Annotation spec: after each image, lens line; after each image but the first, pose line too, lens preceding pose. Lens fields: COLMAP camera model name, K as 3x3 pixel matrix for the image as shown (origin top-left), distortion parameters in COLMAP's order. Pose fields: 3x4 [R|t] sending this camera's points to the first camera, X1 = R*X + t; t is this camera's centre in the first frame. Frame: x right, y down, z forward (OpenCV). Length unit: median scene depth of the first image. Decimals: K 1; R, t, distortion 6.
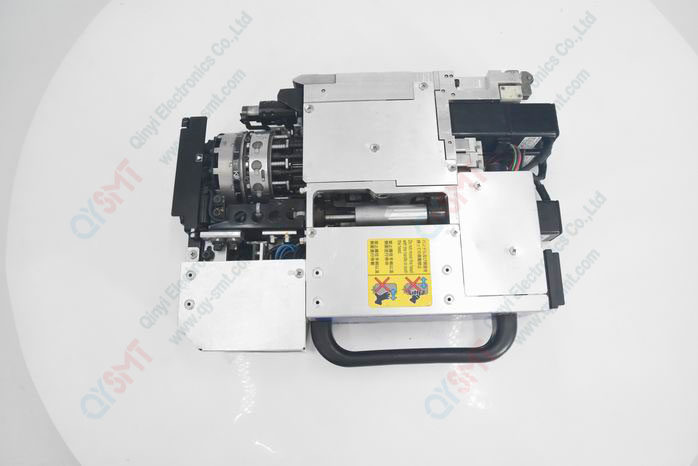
lens RADIAL K [[539.5, 0, 349.0], [0, 539.5, 233.0], [0, 0, 1]] dist [-0.171282, 0.000119]
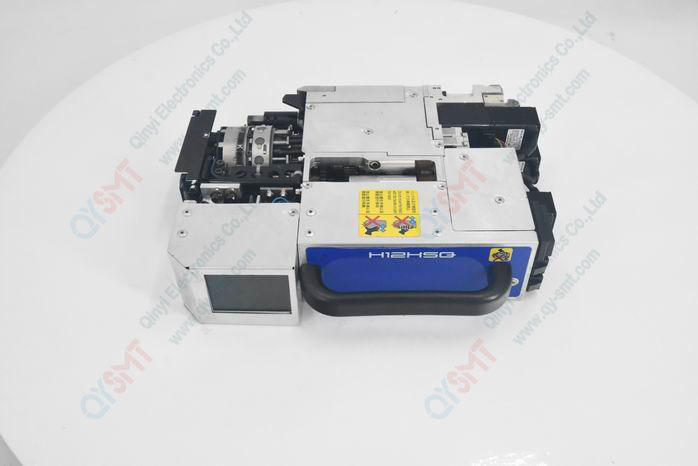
lens RADIAL K [[713.2, 0, 349.0], [0, 713.2, 233.0], [0, 0, 1]] dist [-0.000944, -0.290237]
pose [[0.999433, 0.033364, -0.004465, 0.022232], [-0.031660, 0.886638, -0.461378, 0.723078], [-0.011435, 0.461258, 0.887192, -0.206088]]
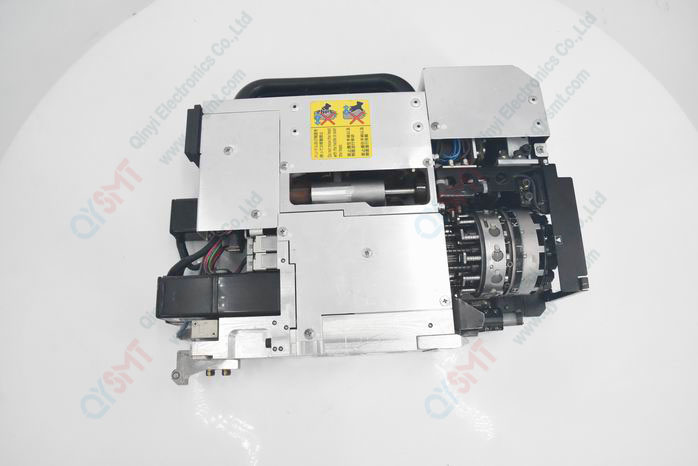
lens RADIAL K [[539.5, 0, 349.0], [0, 539.5, 233.0], [0, 0, 1]] dist [-0.171282, 0.000119]
pose [[-0.998653, 0.039861, 0.033204, 0.048499], [-0.014301, -0.826751, 0.562386, -0.658874], [0.049869, 0.561154, 0.826208, 0.240185]]
